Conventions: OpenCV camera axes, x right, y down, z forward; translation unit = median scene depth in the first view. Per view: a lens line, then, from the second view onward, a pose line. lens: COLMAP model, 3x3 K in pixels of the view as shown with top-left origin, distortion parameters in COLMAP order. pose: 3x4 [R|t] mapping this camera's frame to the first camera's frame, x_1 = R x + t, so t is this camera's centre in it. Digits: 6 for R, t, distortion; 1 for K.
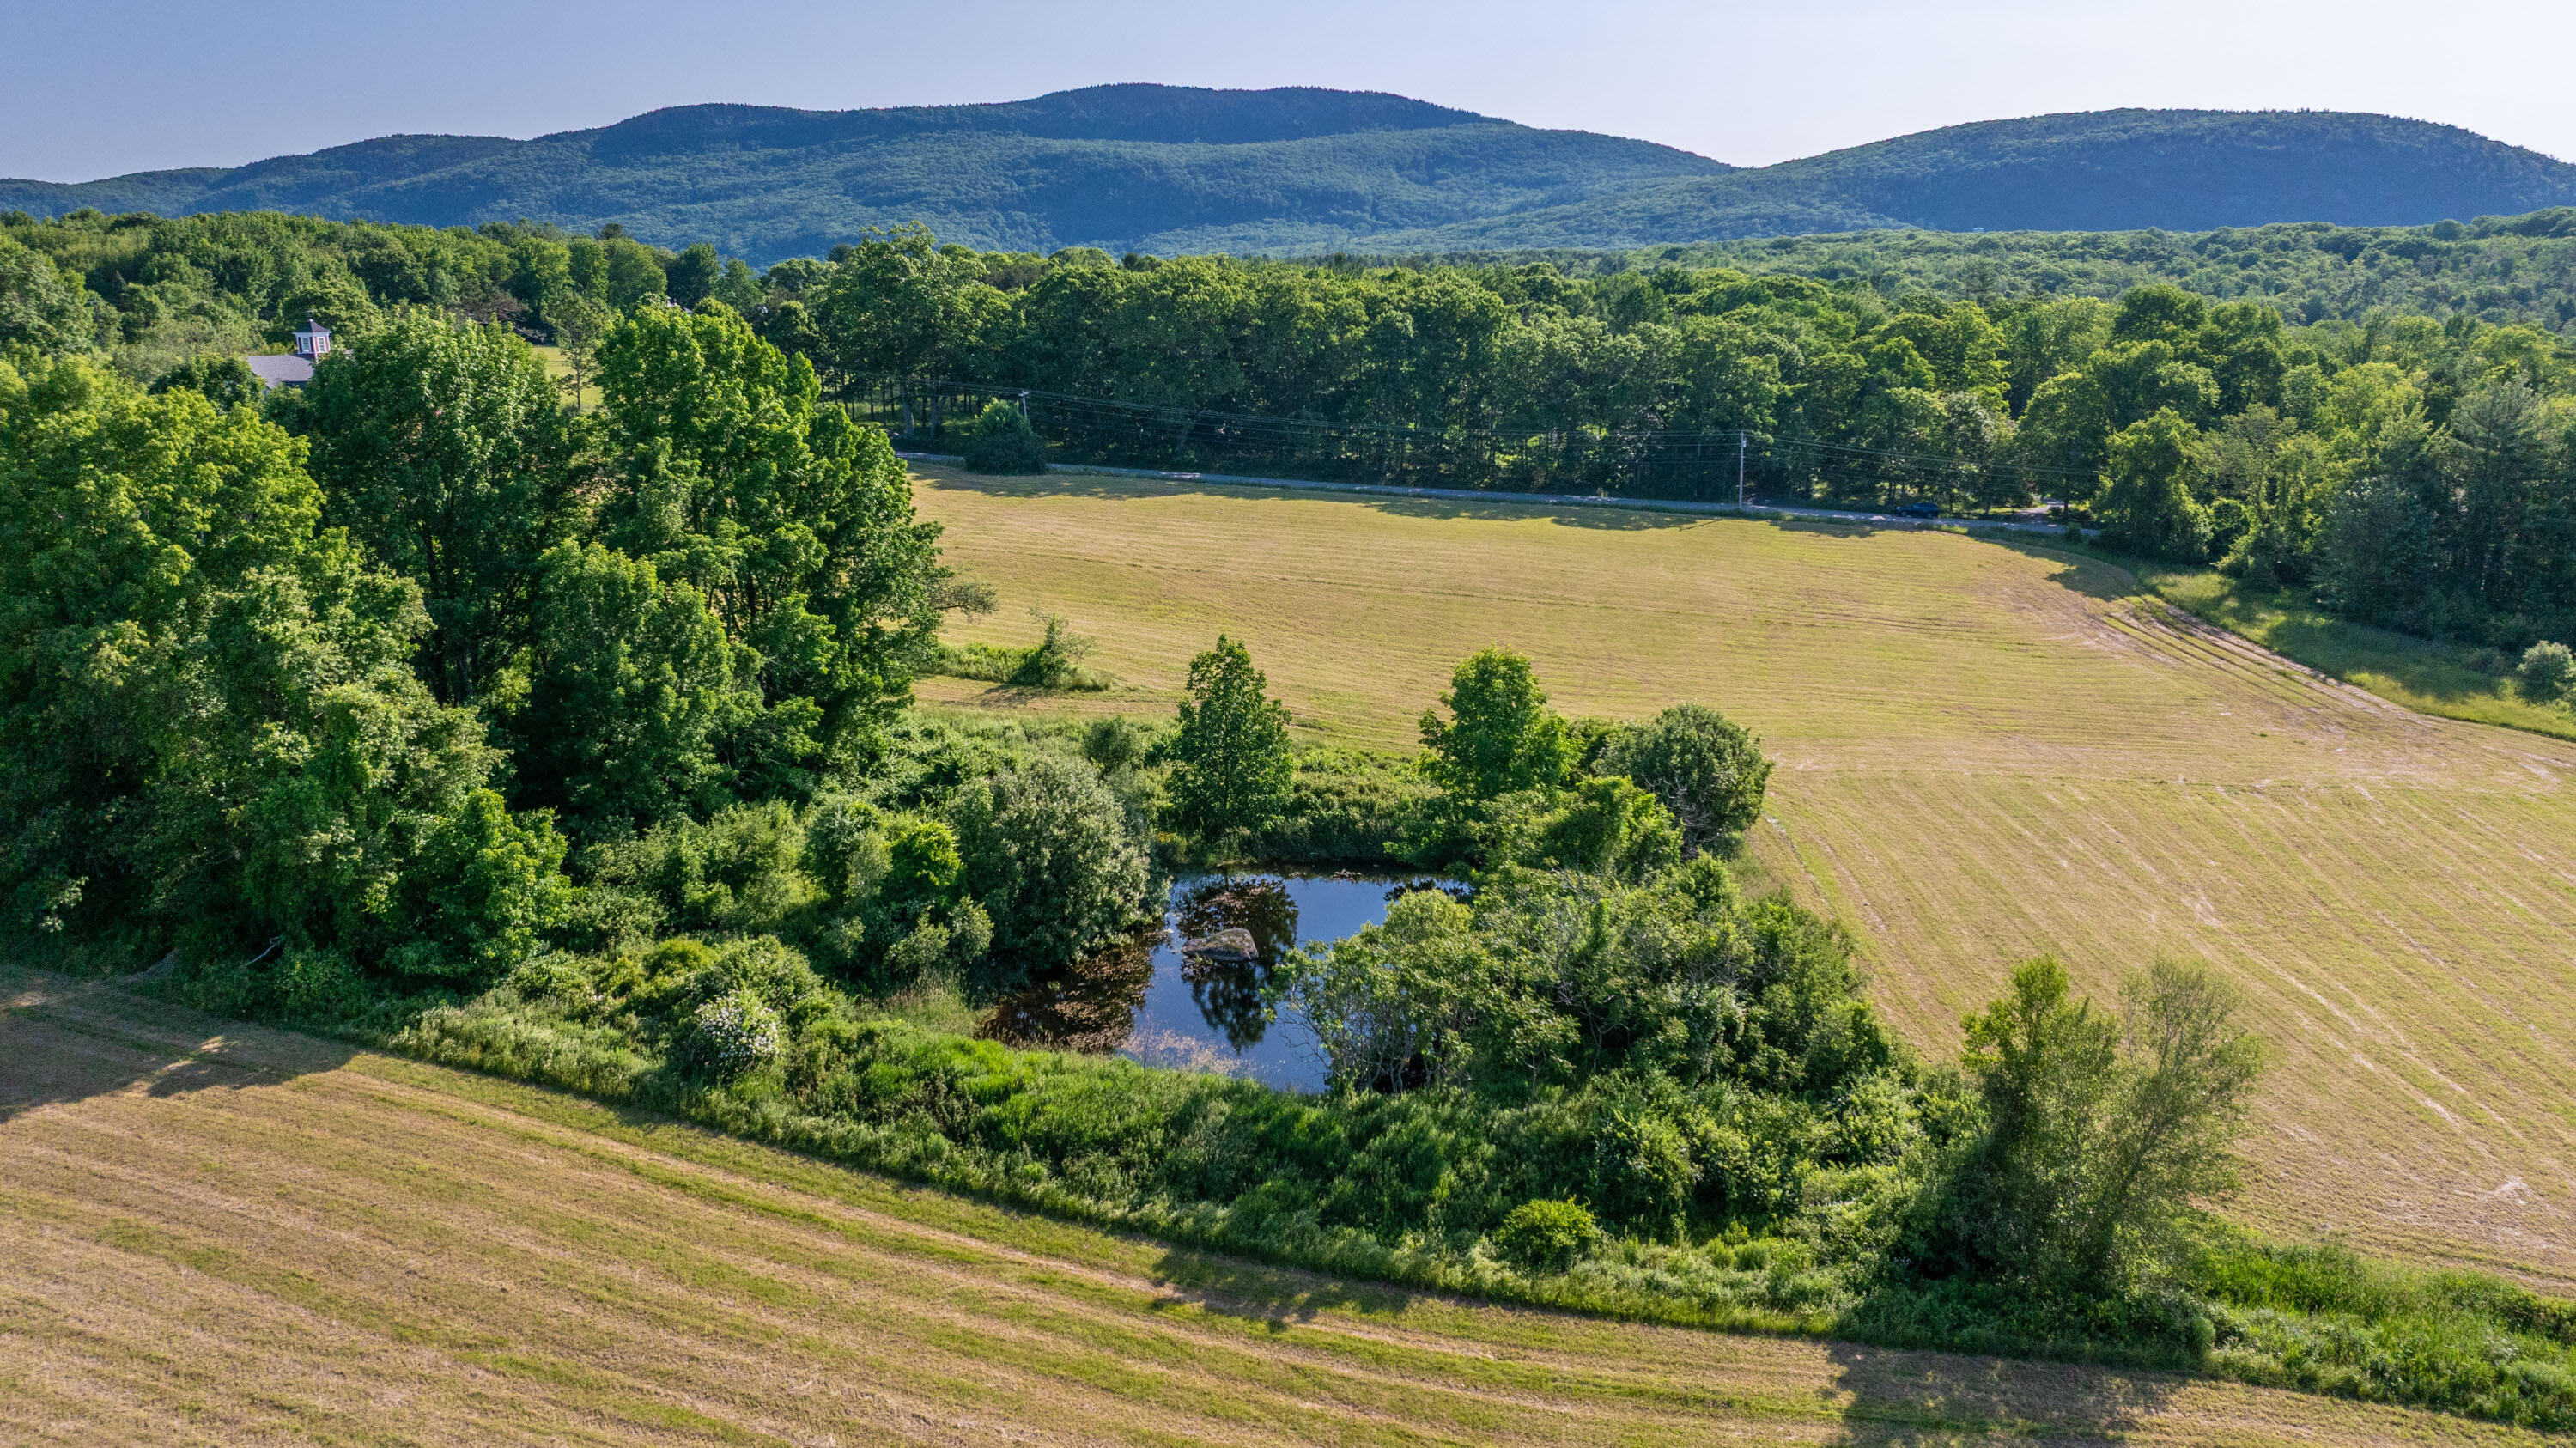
lens RADIAL K [[1859.2, 0, 1288.0], [0, 1859.2, 724.0], [0, 0, 1]] dist [-0.034794, 0.004522]
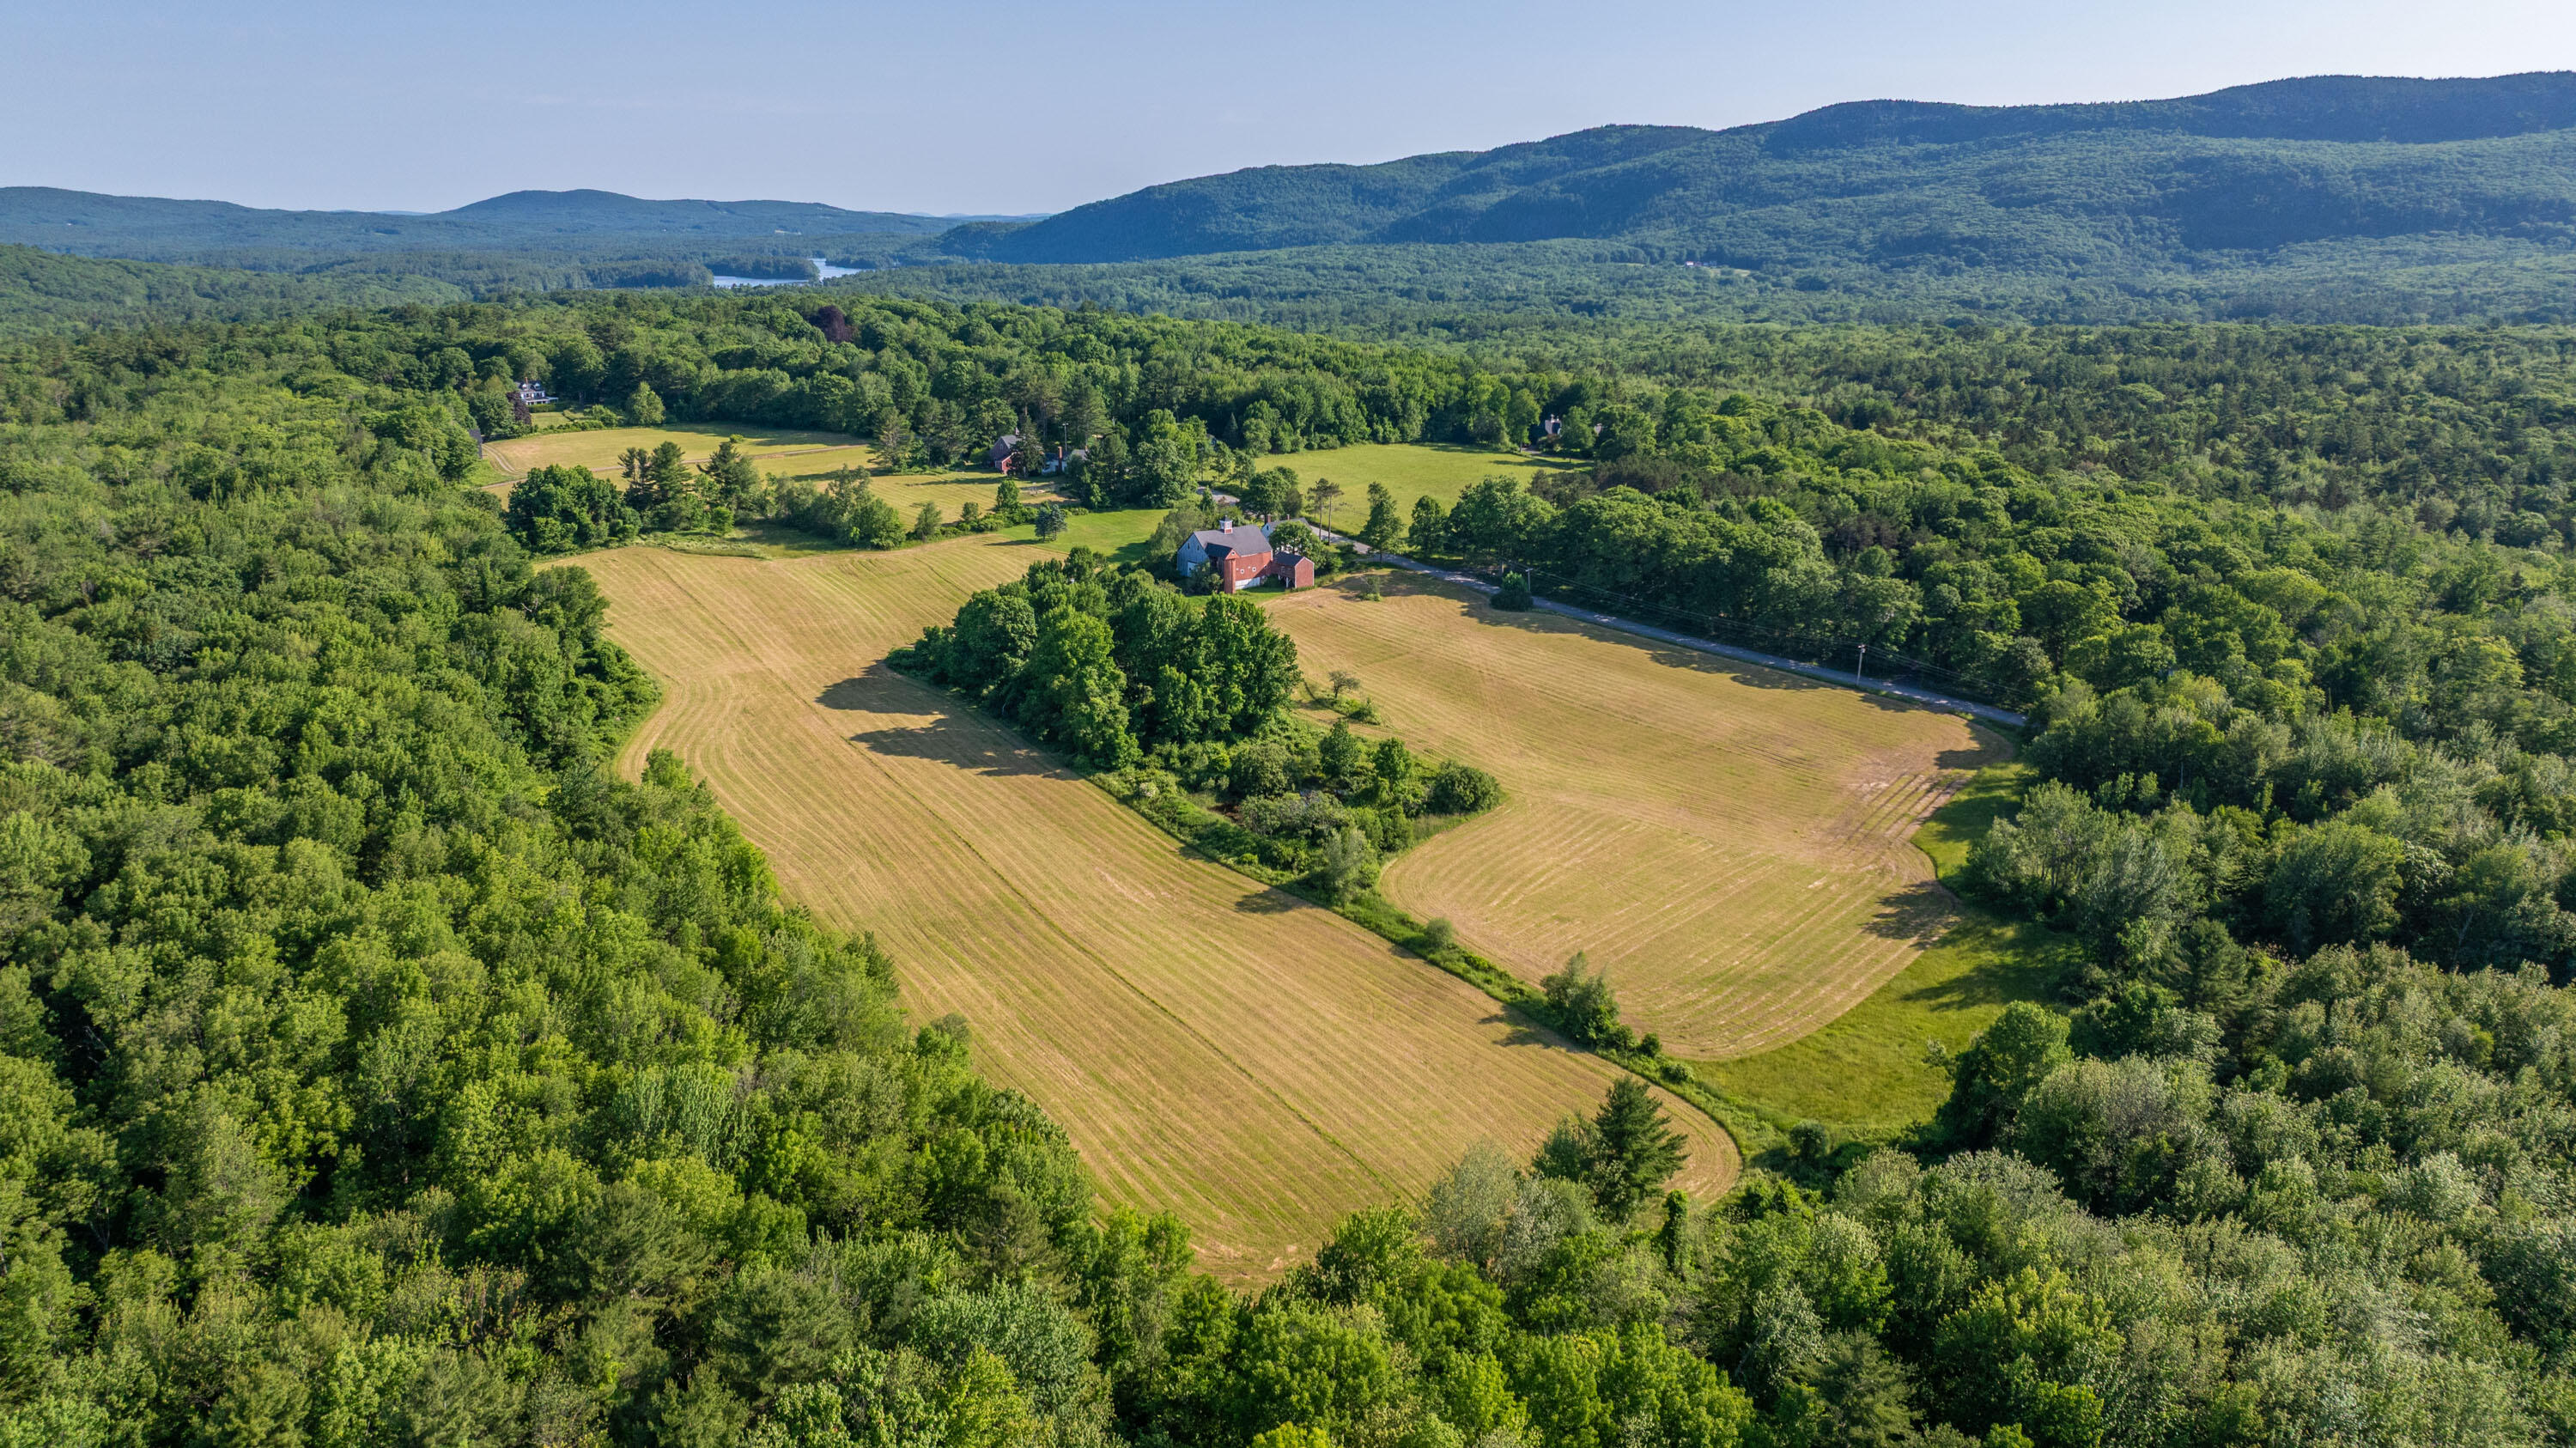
lens RADIAL K [[1859.2, 0, 1288.0], [0, 1859.2, 724.0], [0, 0, 1]] dist [-0.034794, 0.004522]
pose [[0.809644, 0.177419, -0.559464, 0.081390], [-0.157821, 0.983920, 0.083629, -0.013934], [0.565305, 0.020586, 0.824625, -0.083085]]
